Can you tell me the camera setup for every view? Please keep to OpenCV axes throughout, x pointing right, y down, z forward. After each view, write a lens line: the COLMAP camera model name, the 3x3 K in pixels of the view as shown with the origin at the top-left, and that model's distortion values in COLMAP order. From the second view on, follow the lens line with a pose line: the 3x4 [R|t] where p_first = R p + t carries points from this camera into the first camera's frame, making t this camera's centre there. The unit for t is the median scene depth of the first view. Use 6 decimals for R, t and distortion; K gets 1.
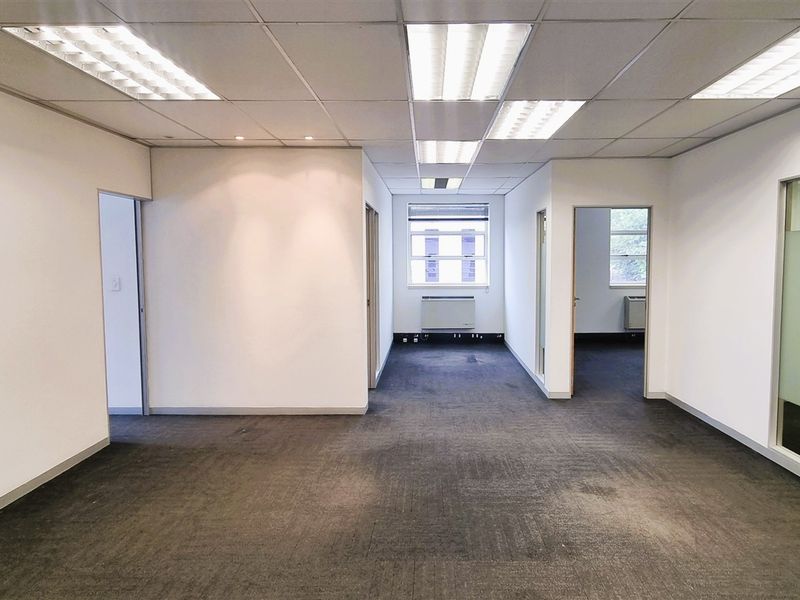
lens RADIAL K [[534.8, 0, 416.5], [0, 534.8, 293.1], [0, 0, 1]] dist [0.009608, 0.002440]
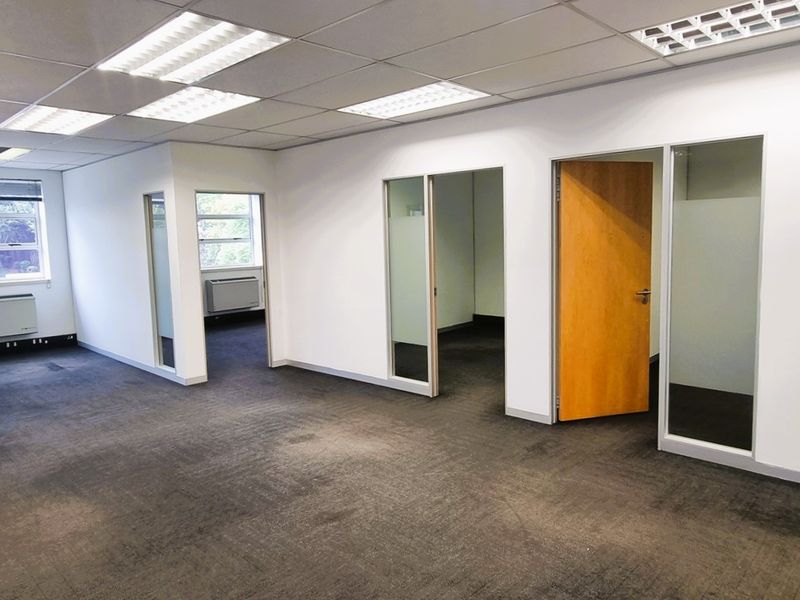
lens RADIAL K [[534.8, 0, 416.5], [0, 534.8, 293.1], [0, 0, 1]] dist [0.009608, 0.002440]
pose [[0.713388, -0.092424, 0.694648, -0.173295], [0.072602, 0.995678, 0.057916, 0.000916], [-0.696999, 0.009117, 0.717015, -0.010218]]
